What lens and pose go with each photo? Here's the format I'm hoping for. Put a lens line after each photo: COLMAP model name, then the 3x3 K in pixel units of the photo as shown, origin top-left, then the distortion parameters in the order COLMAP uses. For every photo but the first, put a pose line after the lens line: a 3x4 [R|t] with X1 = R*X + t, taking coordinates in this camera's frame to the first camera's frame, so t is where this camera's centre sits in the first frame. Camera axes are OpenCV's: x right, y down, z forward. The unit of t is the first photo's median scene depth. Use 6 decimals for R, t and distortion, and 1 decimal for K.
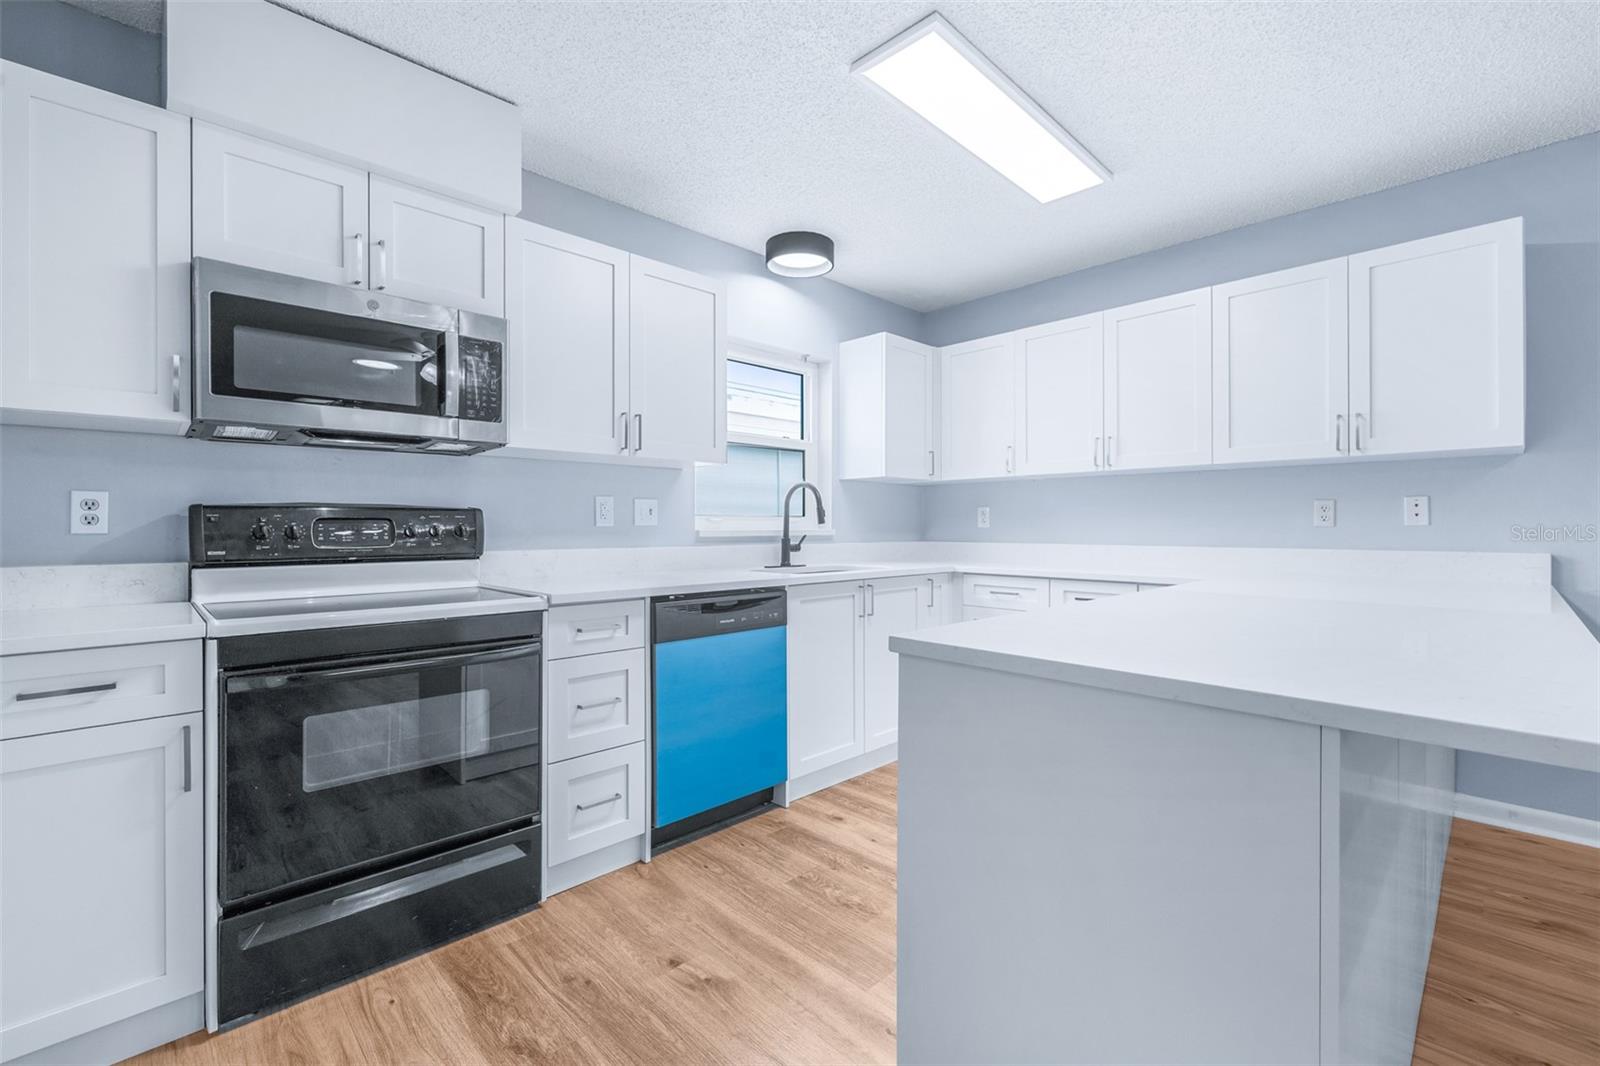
lens RADIAL K [[679.6, 0, 798.5], [0, 679.6, 525.5], [0, 0, 1]] dist [-0.000771, -0.000167]
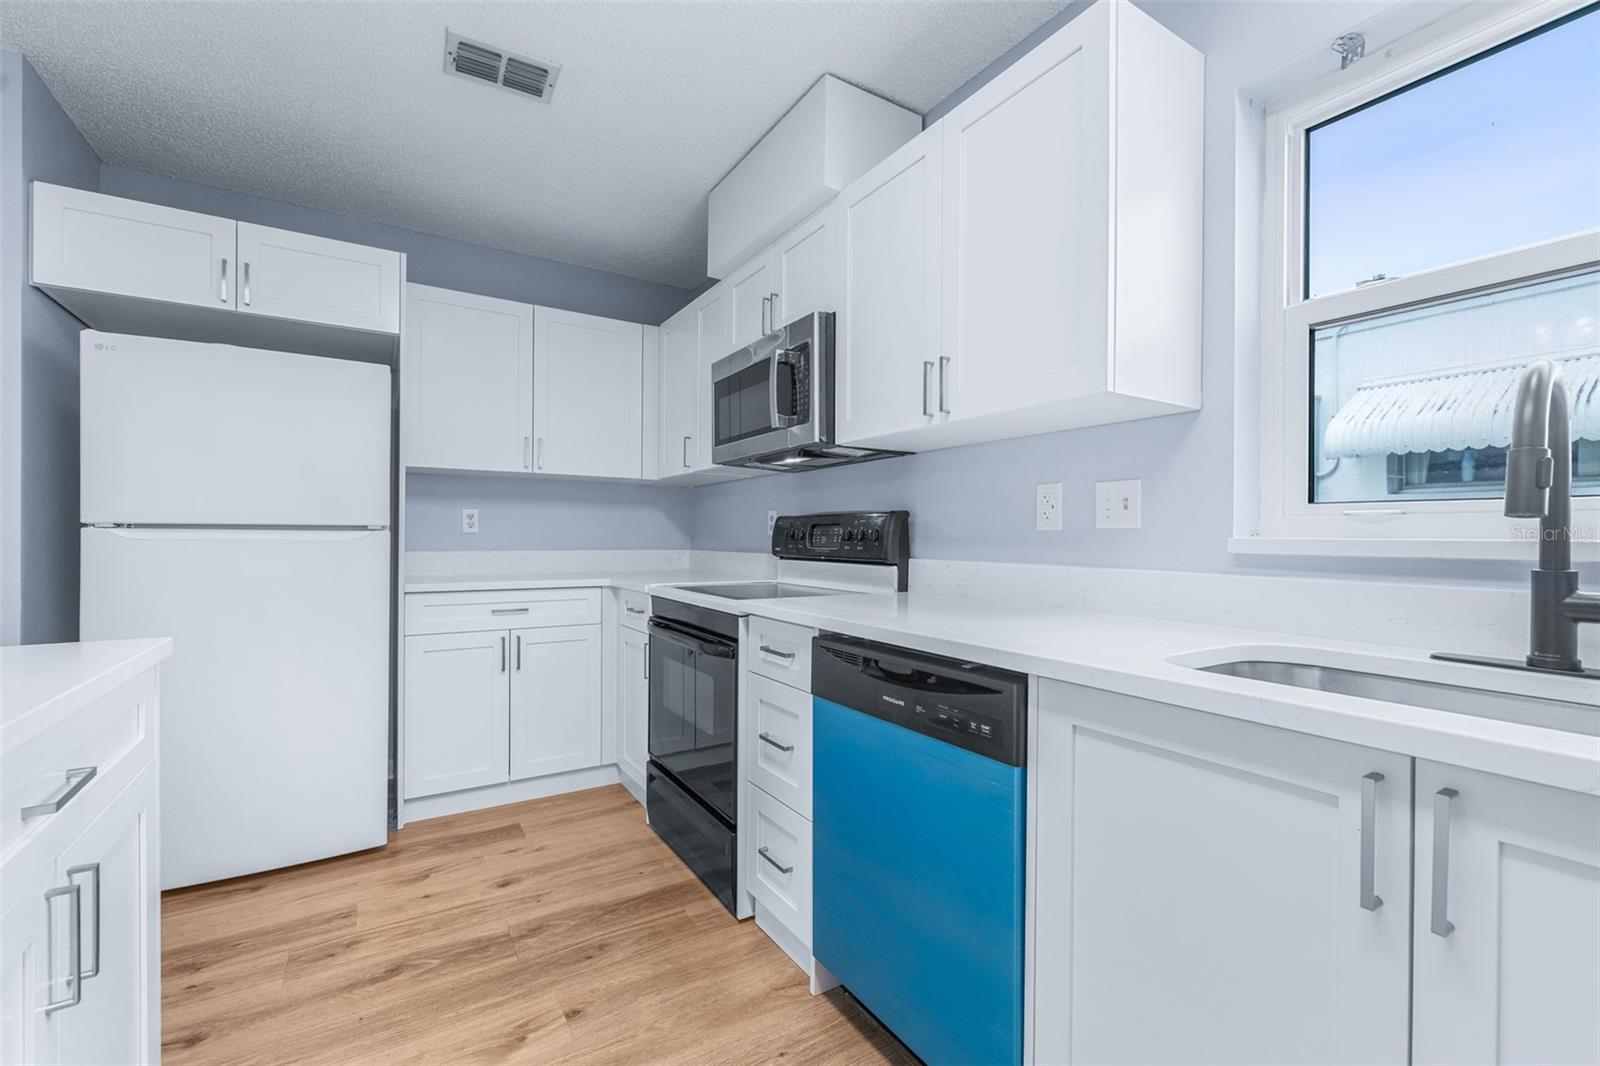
lens RADIAL K [[678.3, 0, 804.9], [0, 678.3, 537.0], [0, 0, 1]] dist [-0.000109, 0.000030]
pose [[-0.203262, 0.002302, -0.979122, 0.432600], [-0.003791, 0.999988, 0.003138, 0.006965], [0.979117, 0.004350, -0.203250, 1.015190]]
